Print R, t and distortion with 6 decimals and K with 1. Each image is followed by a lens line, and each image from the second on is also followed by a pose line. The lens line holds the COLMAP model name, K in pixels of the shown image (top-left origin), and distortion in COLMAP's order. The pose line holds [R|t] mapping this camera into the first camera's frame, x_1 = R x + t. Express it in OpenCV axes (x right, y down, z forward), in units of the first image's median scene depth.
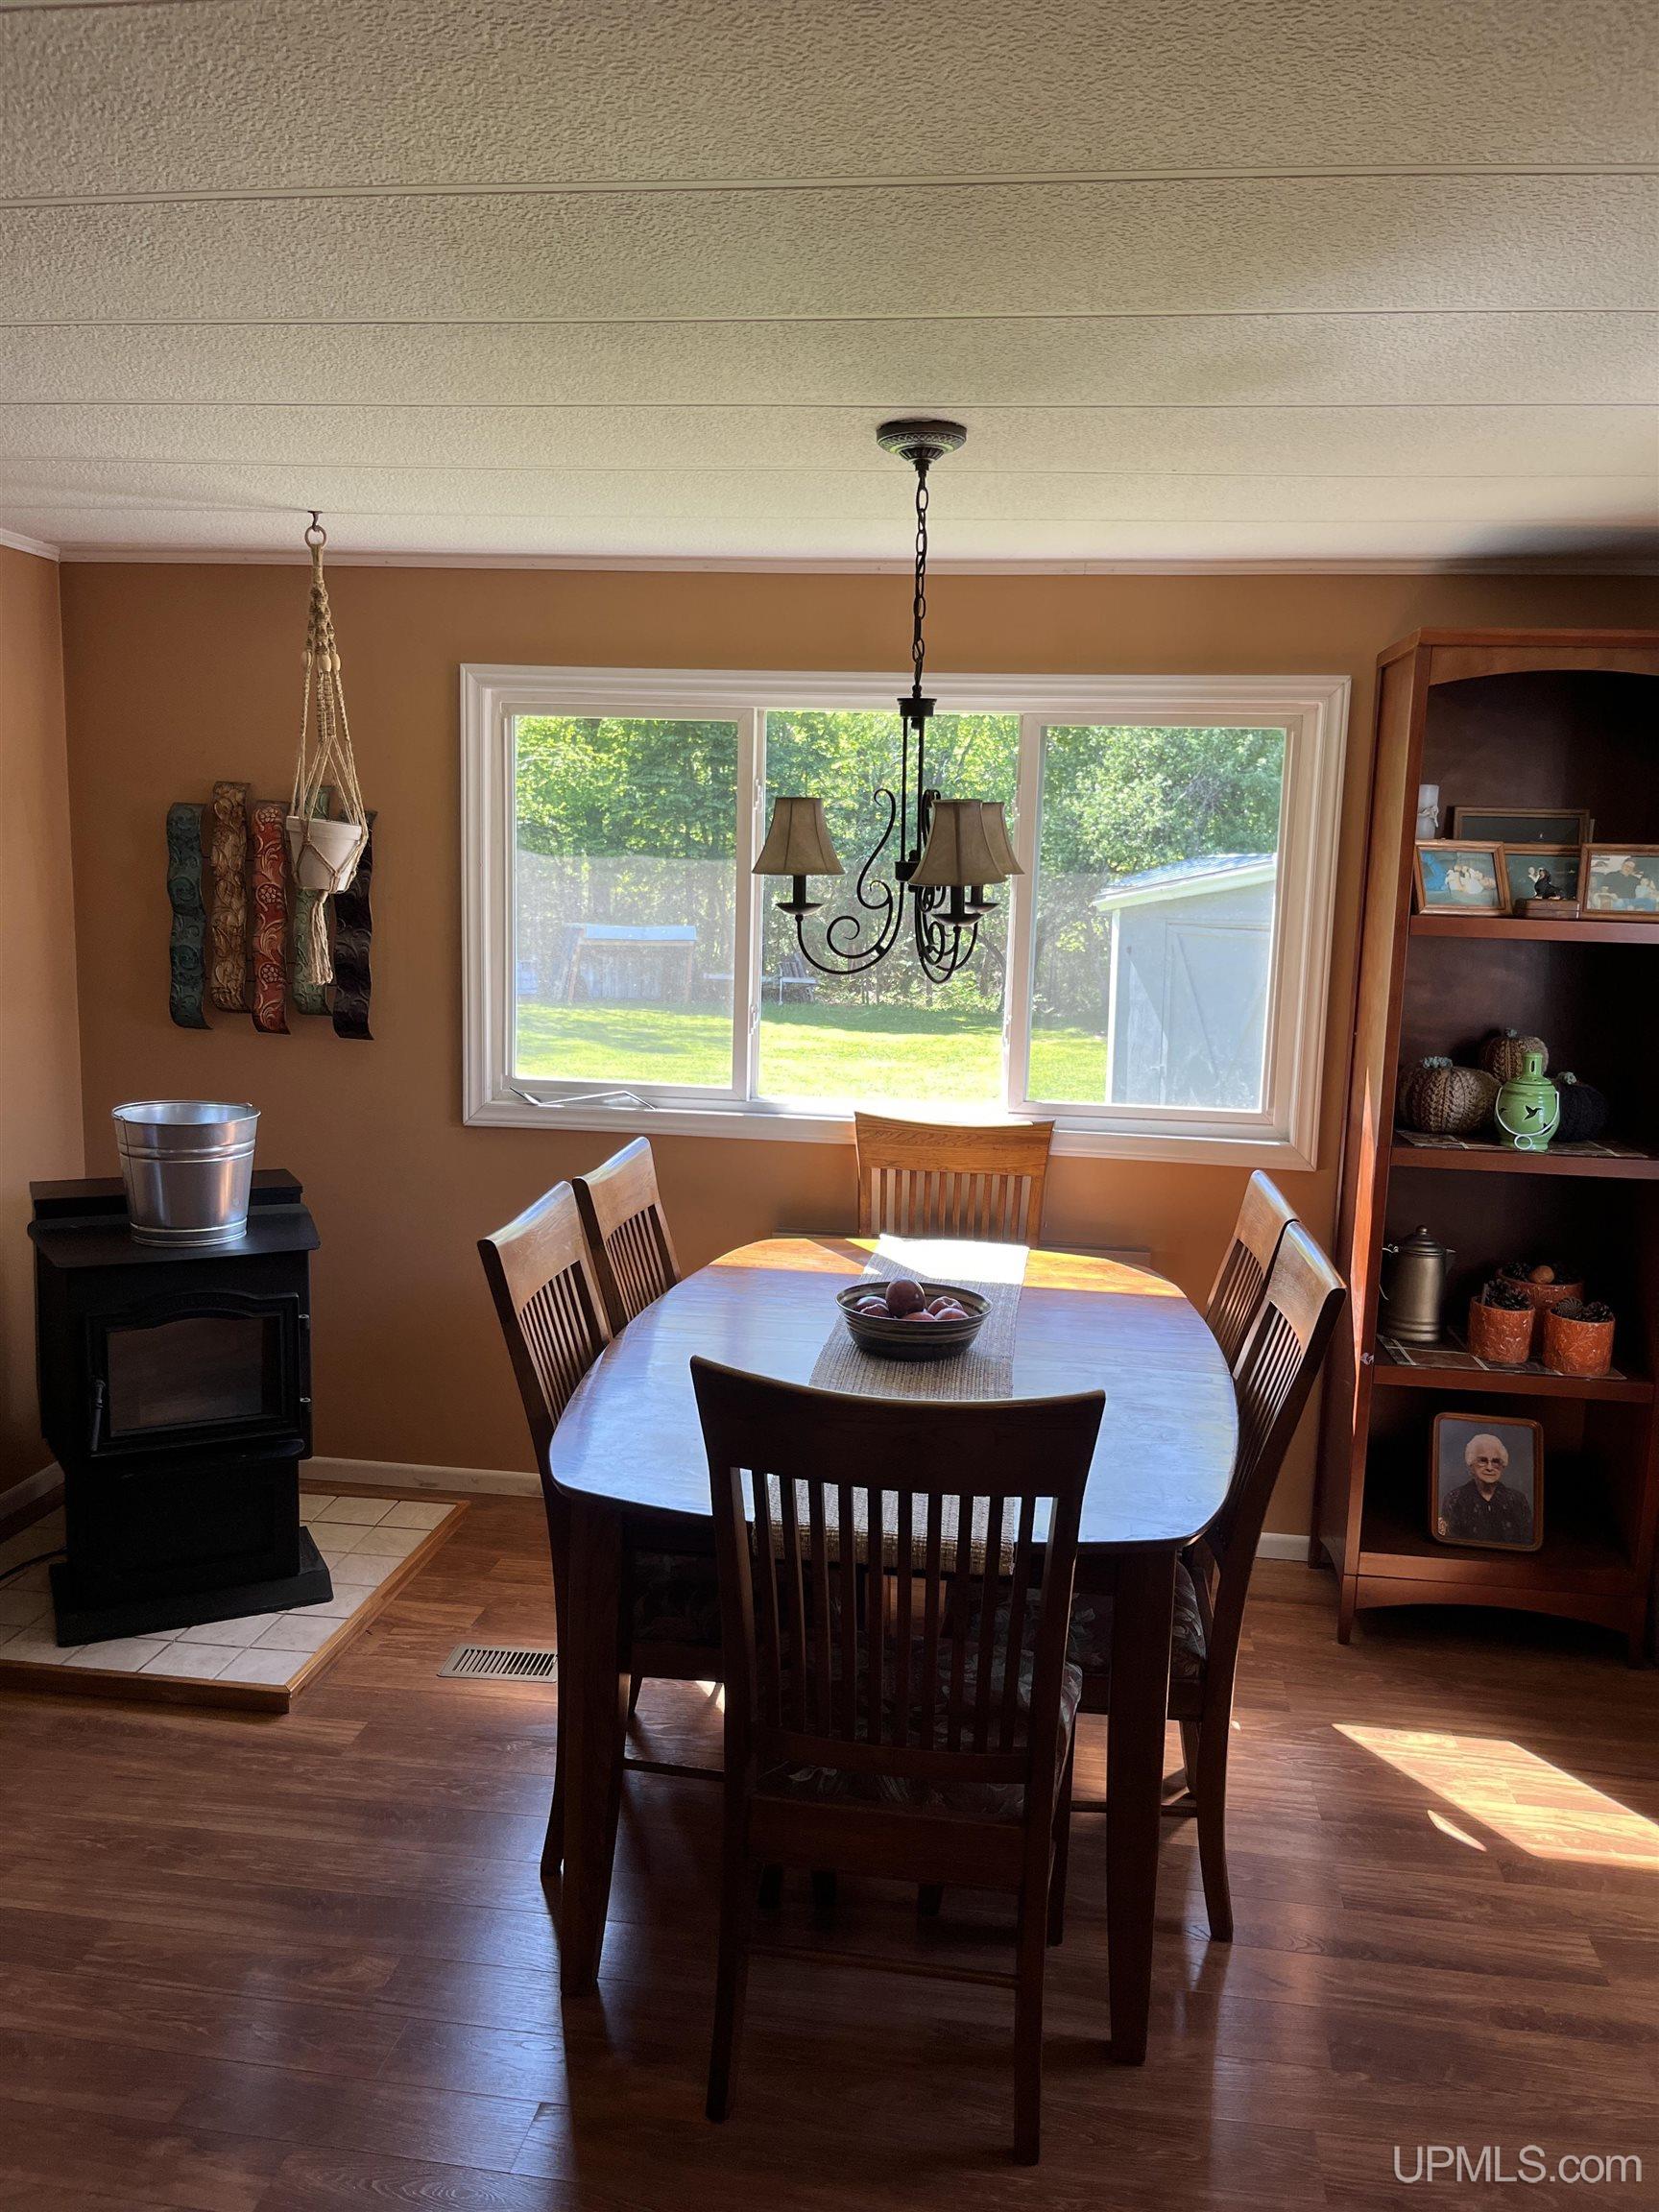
lens RADIAL K [[1676.0, 0, 841.5], [0, 1676.0, 1109.1], [0, 0, 1]] dist [0.058787, -0.085448]
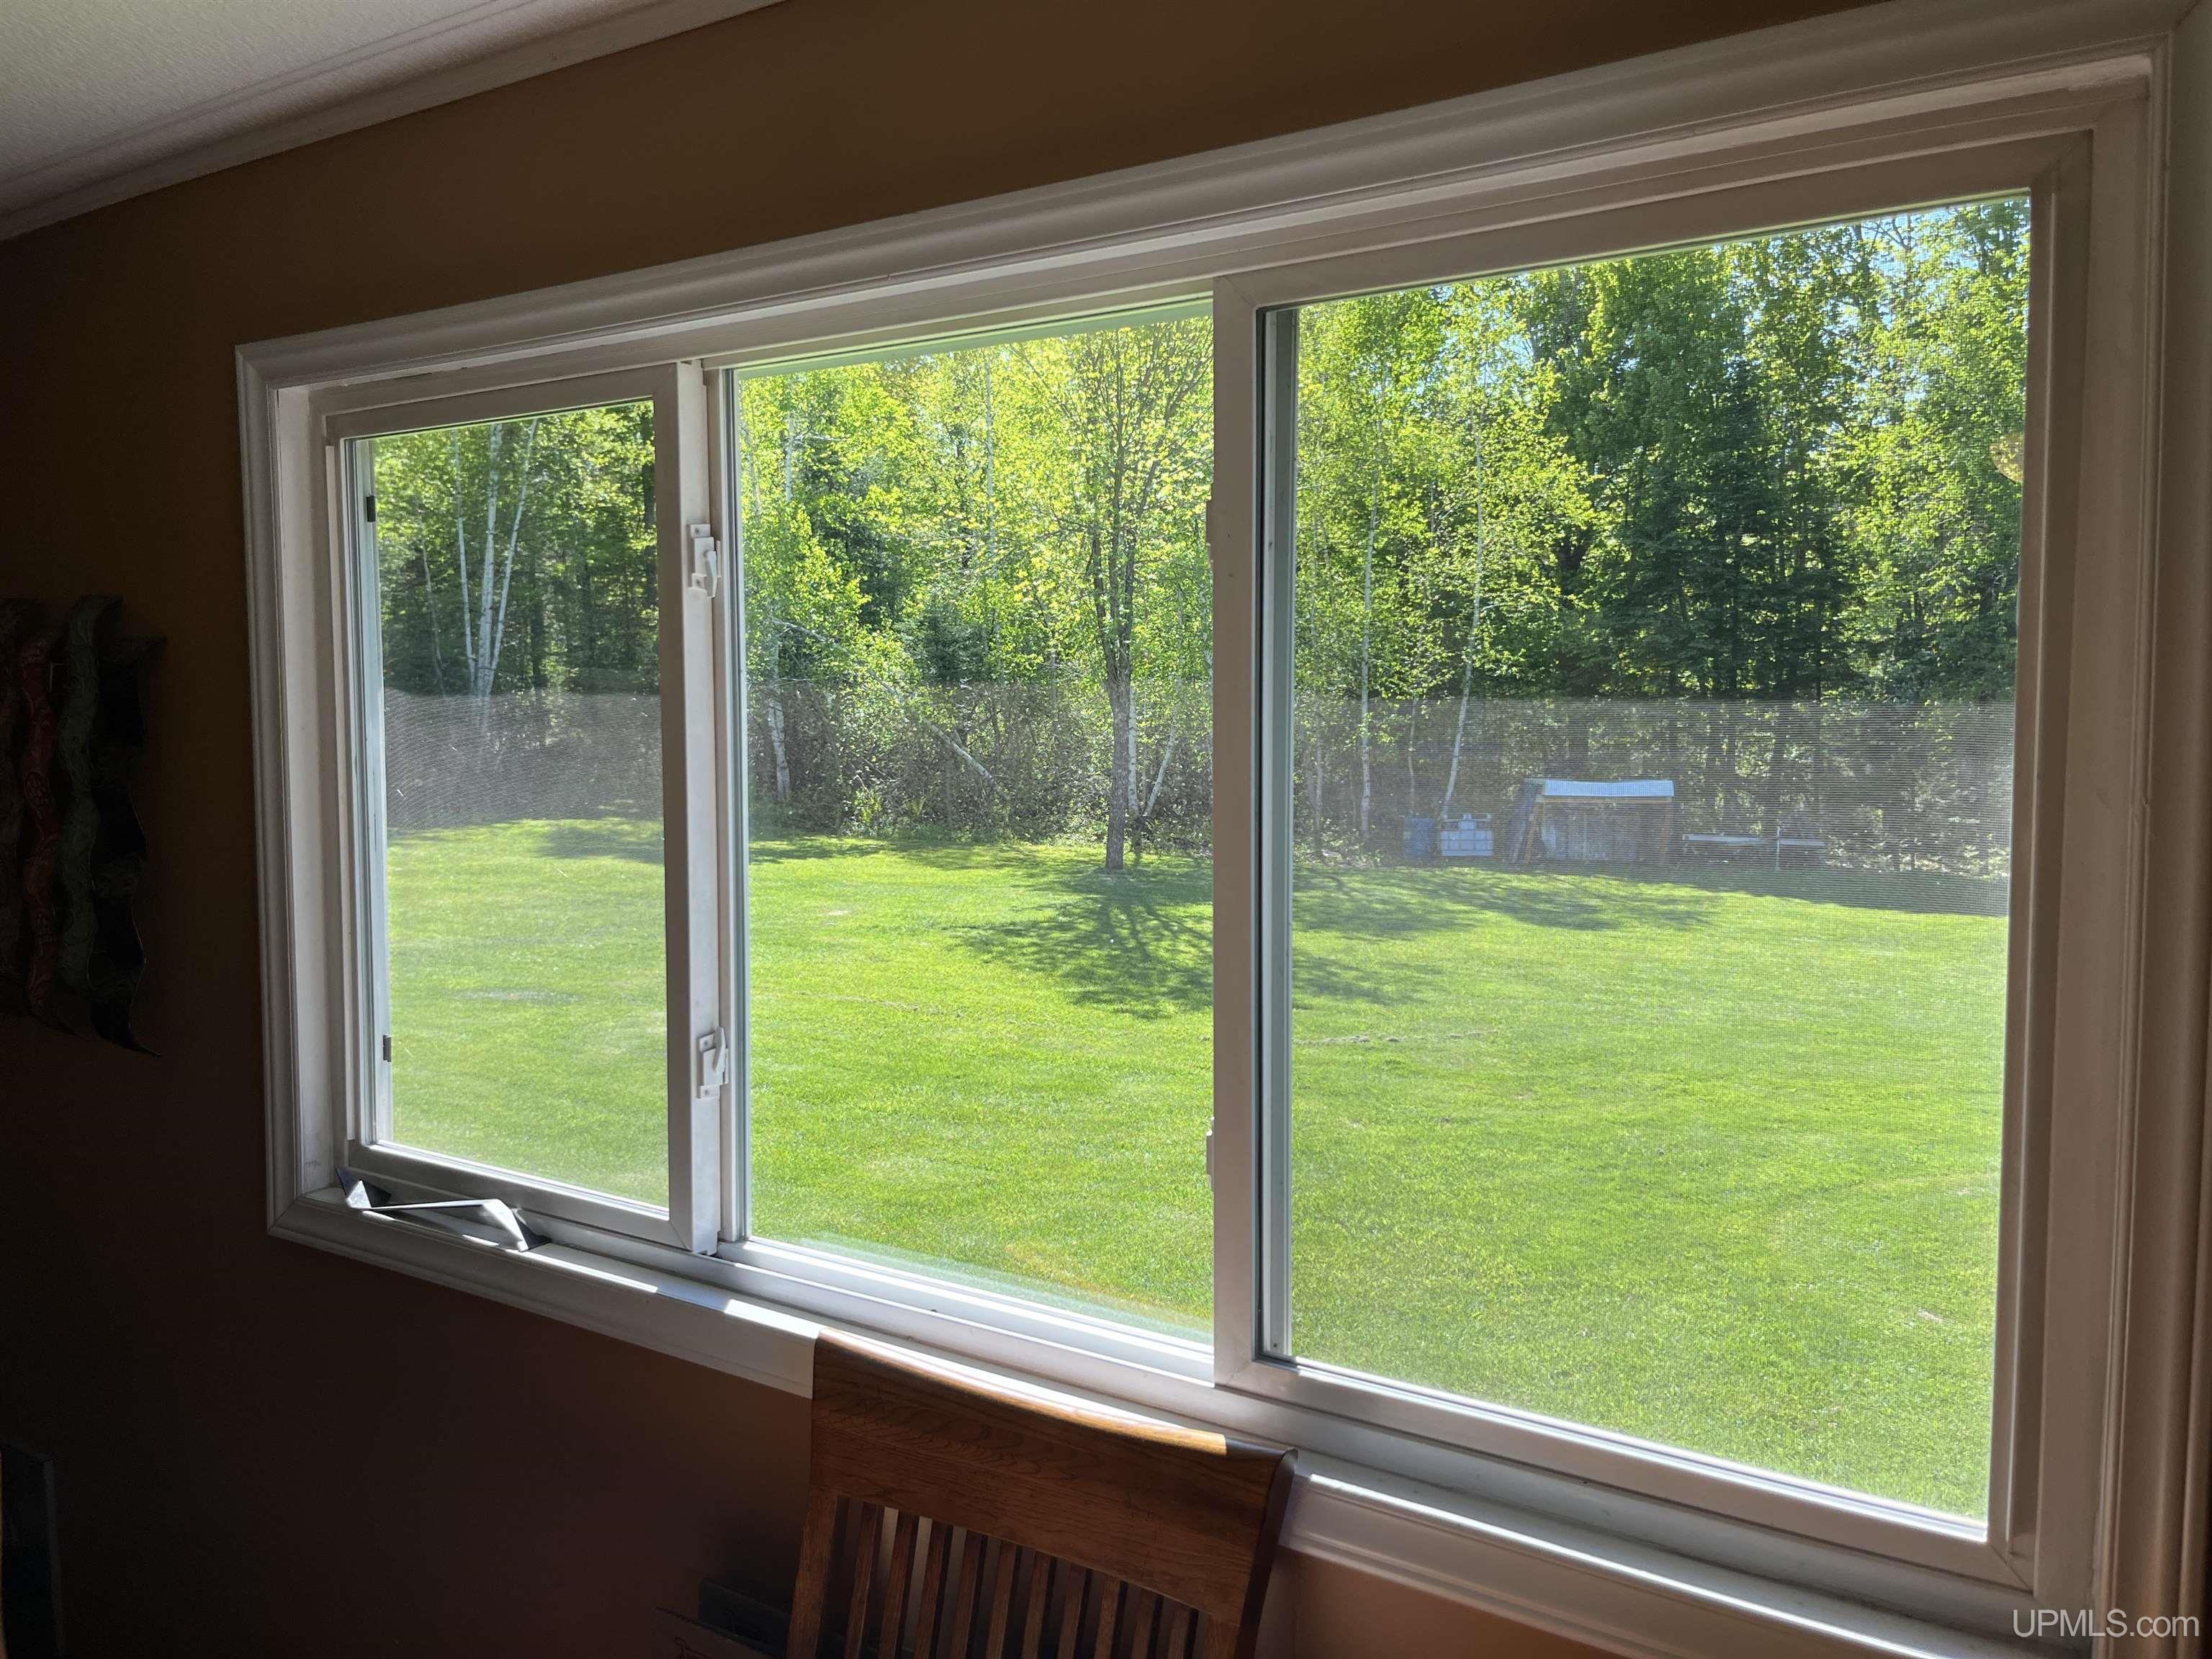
lens RADIAL K [[1676.0, 0, 1095.0], [0, 1676.0, 827.1], [0, 0, 1]] dist [0.058787, -0.085448]
pose [[0.898705, 0.004586, -0.438529, 0.269421], [-0.039507, 0.996726, -0.070540, -0.104404], [0.436770, 0.080720, 0.895944, 0.748653]]
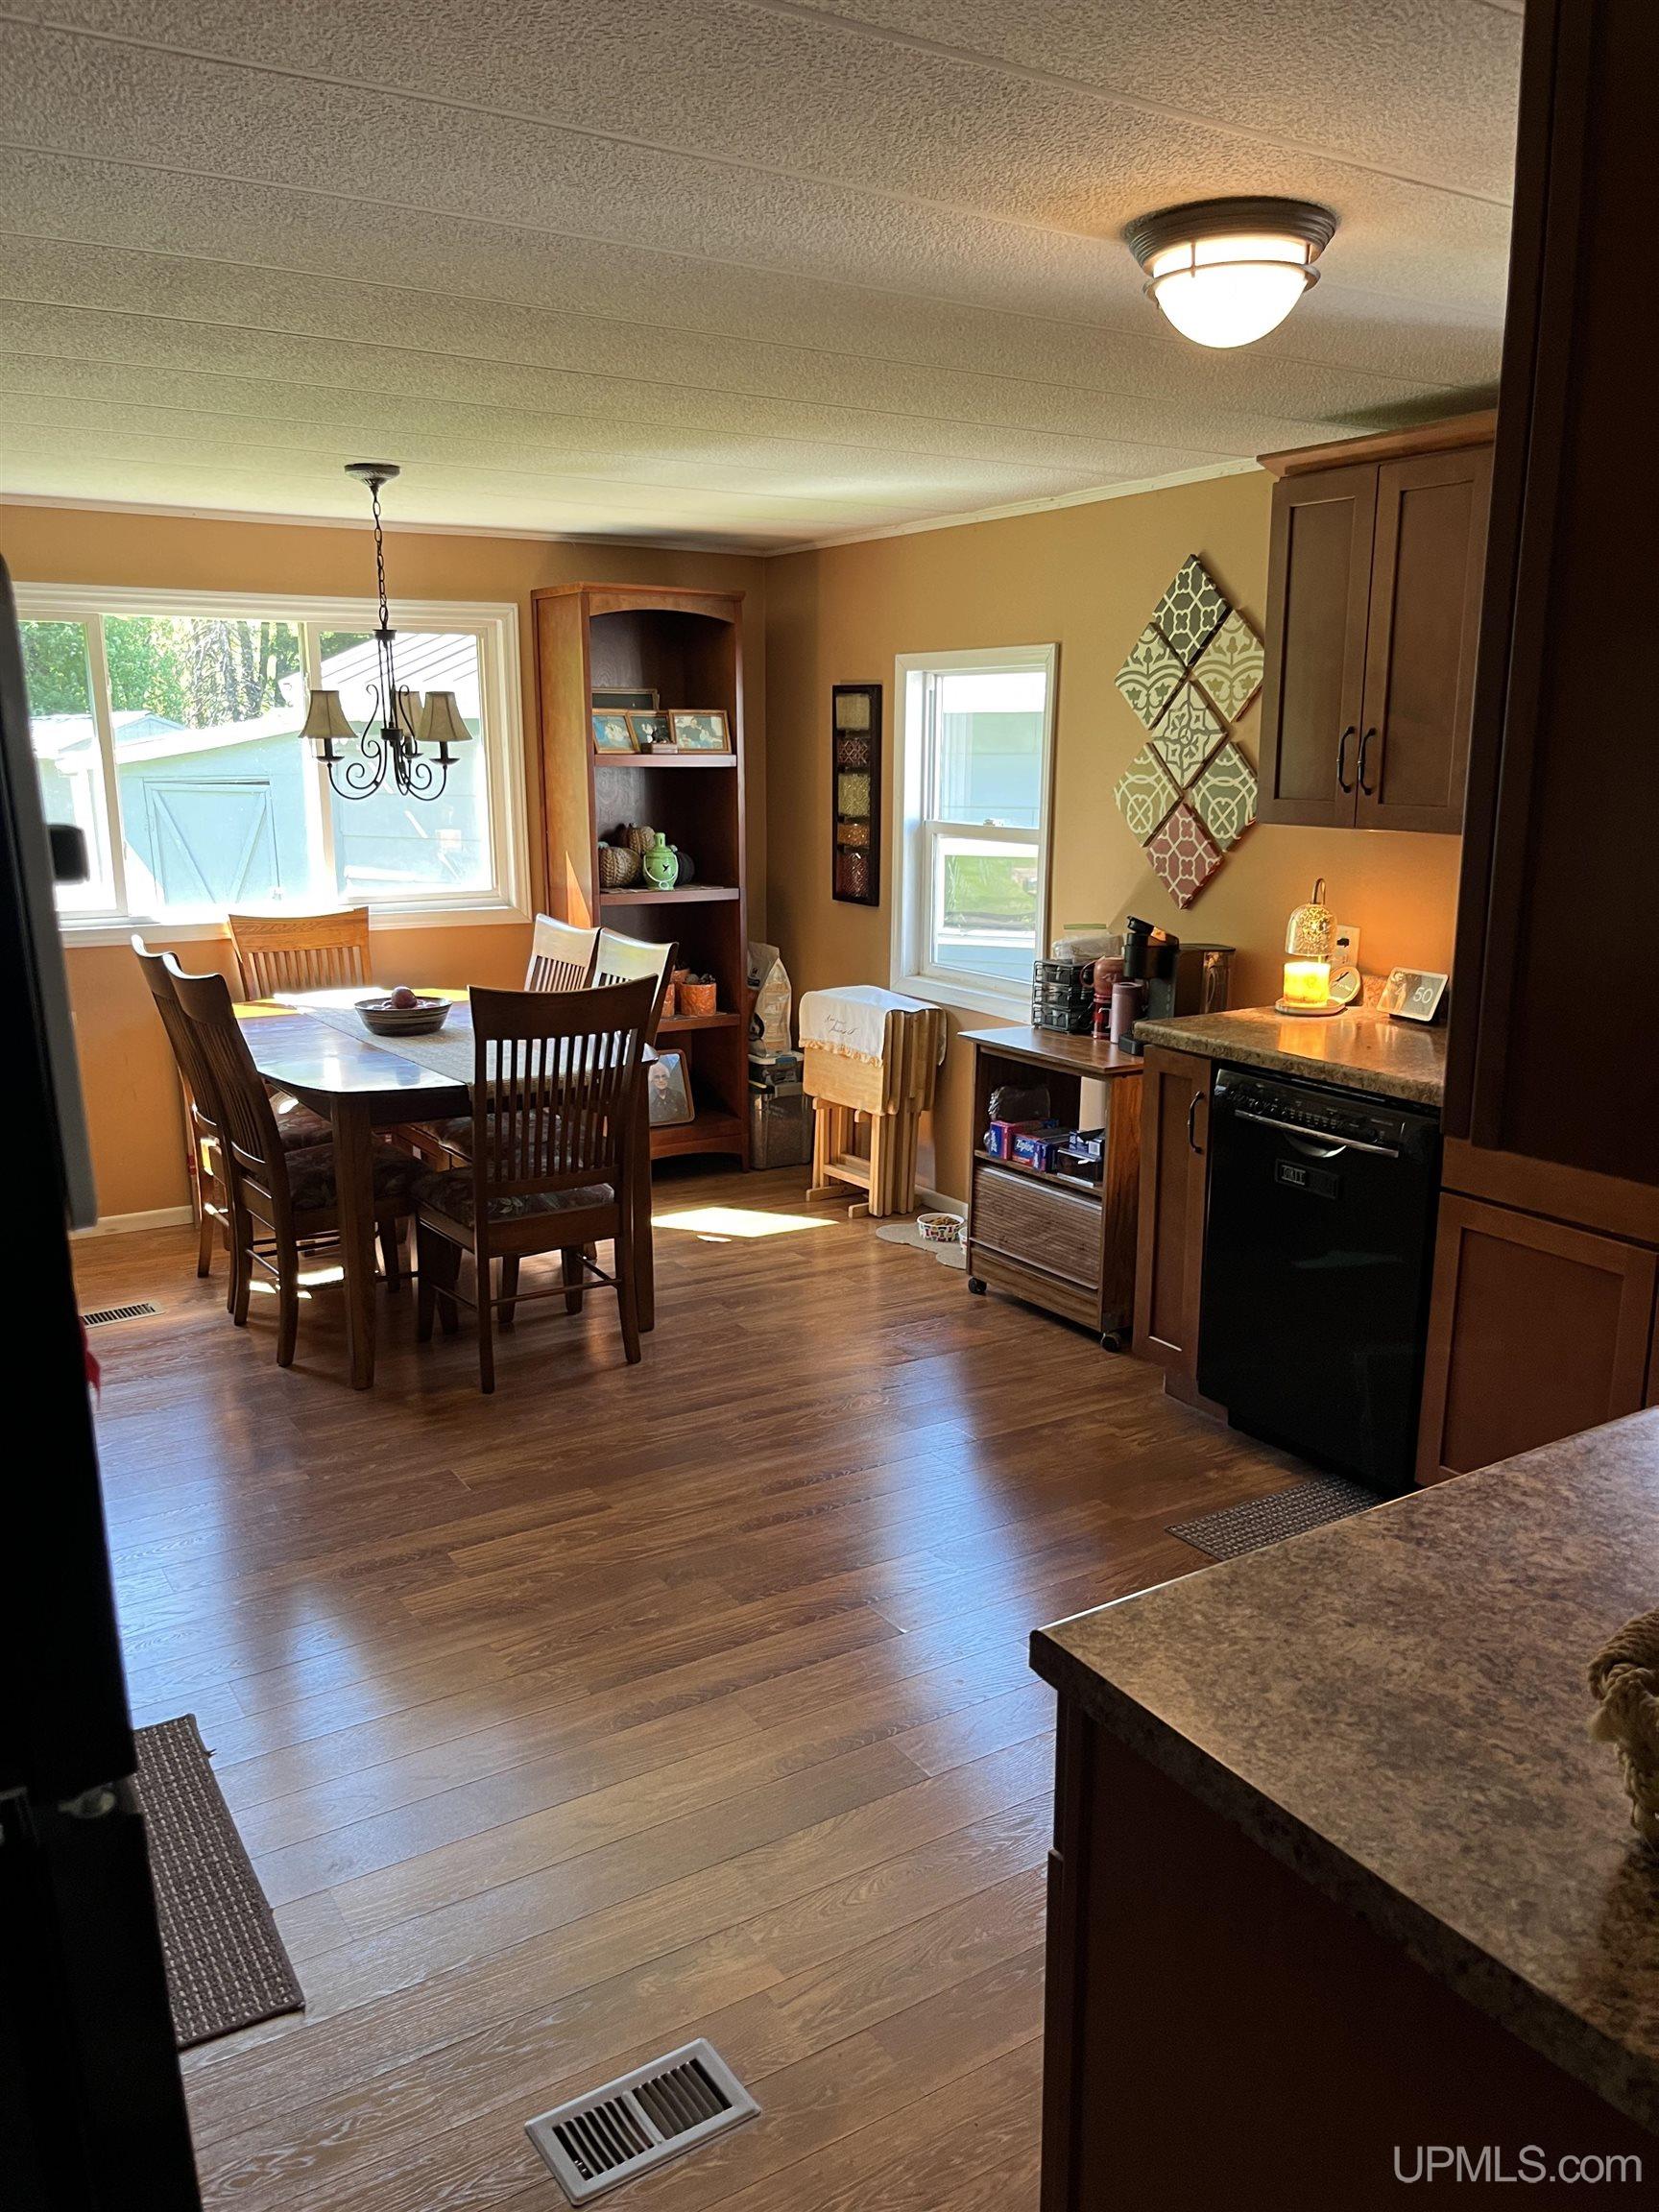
lens RADIAL K [[1676.0, 0, 831.9], [0, 1676.0, 1114.0], [0, 0, 1]] dist [0.058787, -0.085448]
pose [[0.770227, -0.168818, 0.615021, -0.556873], [0.117253, 0.985376, 0.123634, 0.057601], [-0.626899, -0.023113, 0.778757, -0.455296]]
